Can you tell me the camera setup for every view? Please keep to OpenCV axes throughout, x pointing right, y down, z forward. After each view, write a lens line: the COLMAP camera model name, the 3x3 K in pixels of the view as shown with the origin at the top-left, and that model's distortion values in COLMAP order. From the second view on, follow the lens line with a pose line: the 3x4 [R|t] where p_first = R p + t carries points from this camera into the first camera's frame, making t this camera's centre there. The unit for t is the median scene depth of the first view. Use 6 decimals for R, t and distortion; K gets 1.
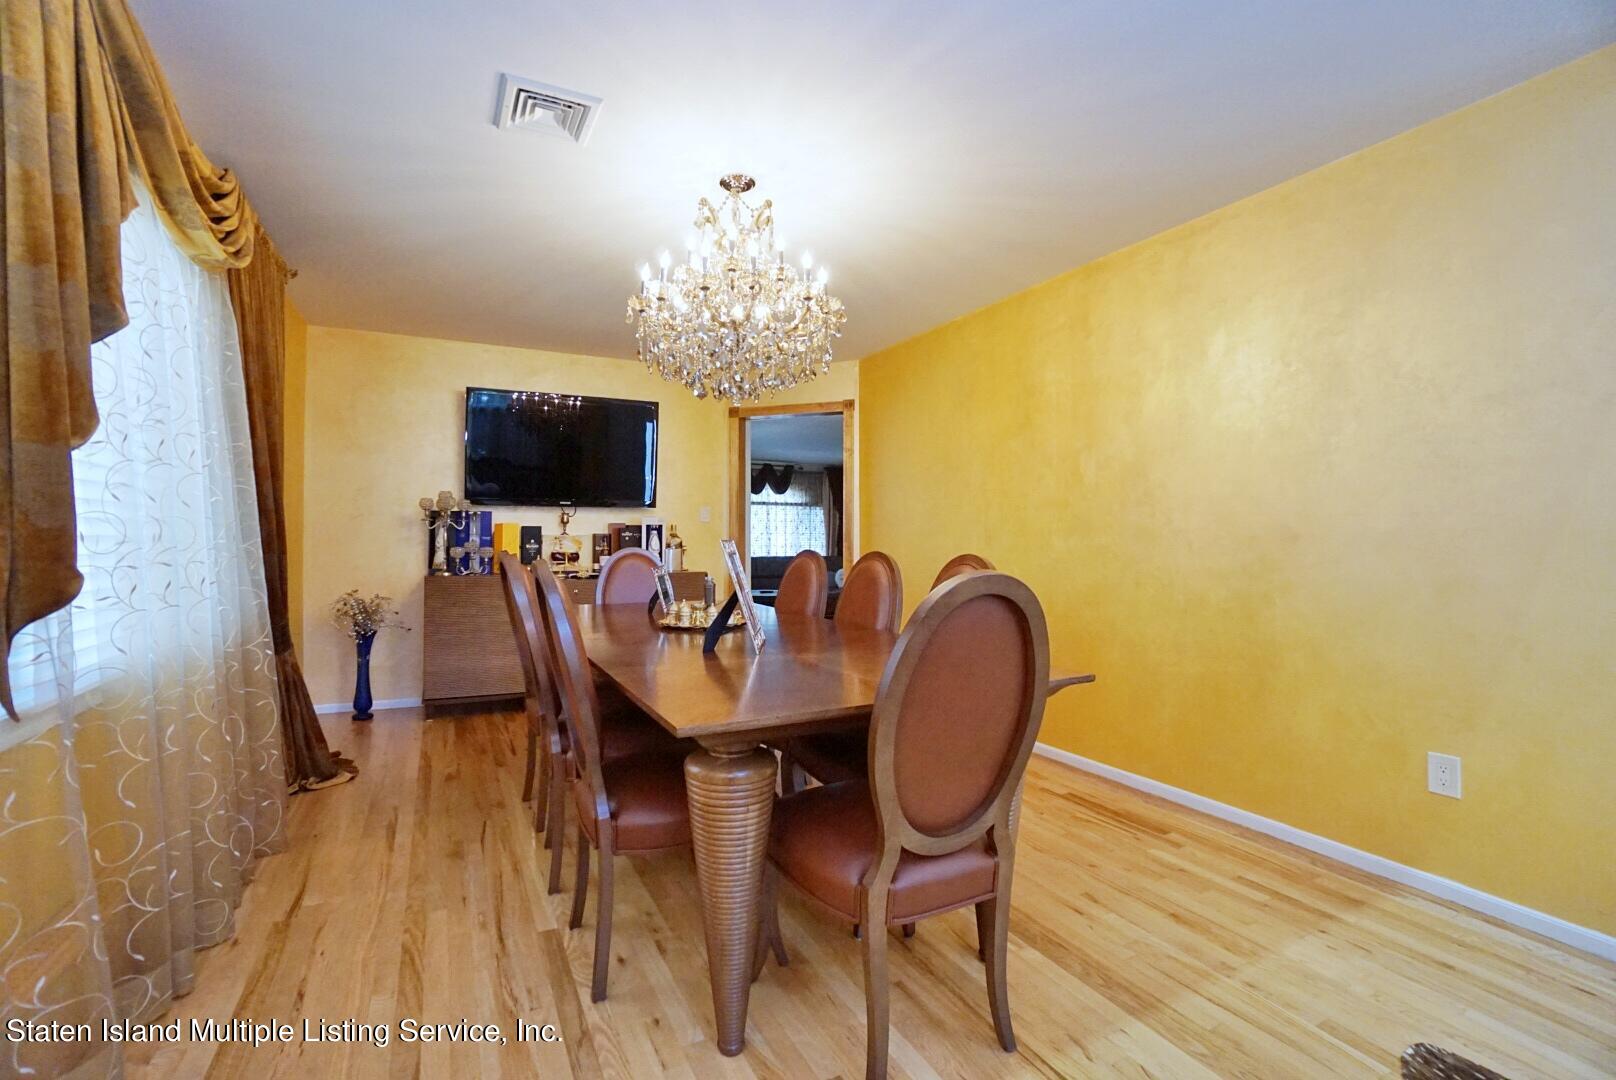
lens RADIAL K [[713.5, 0, 795.5], [0, 713.5, 531.1], [0, 0, 1]] dist [-0.062142, 0.022718]
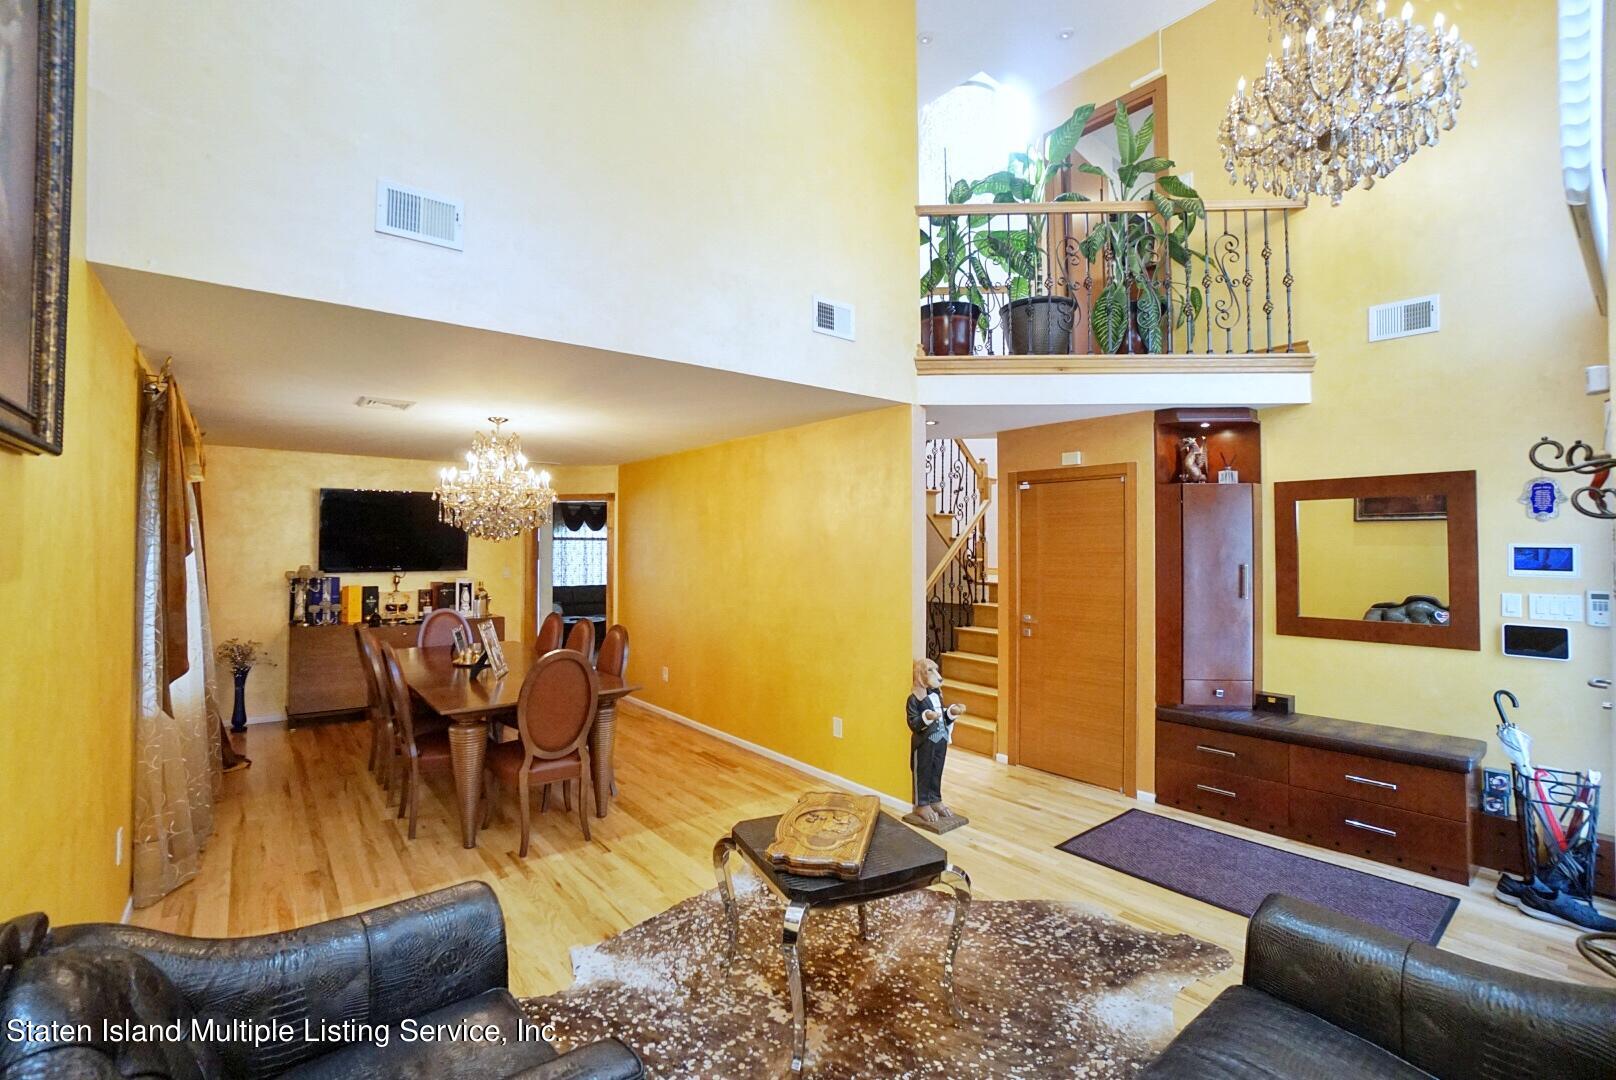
lens RADIAL K [[713.5, 0, 795.5], [0, 713.5, 531.1], [0, 0, 1]] dist [-0.062142, 0.022718]
pose [[0.979595, 0.003979, 0.200941, 0.217417], [-0.001877, 0.999941, -0.010653, -0.135199], [-0.200972, 0.010058, 0.979545, -0.666242]]
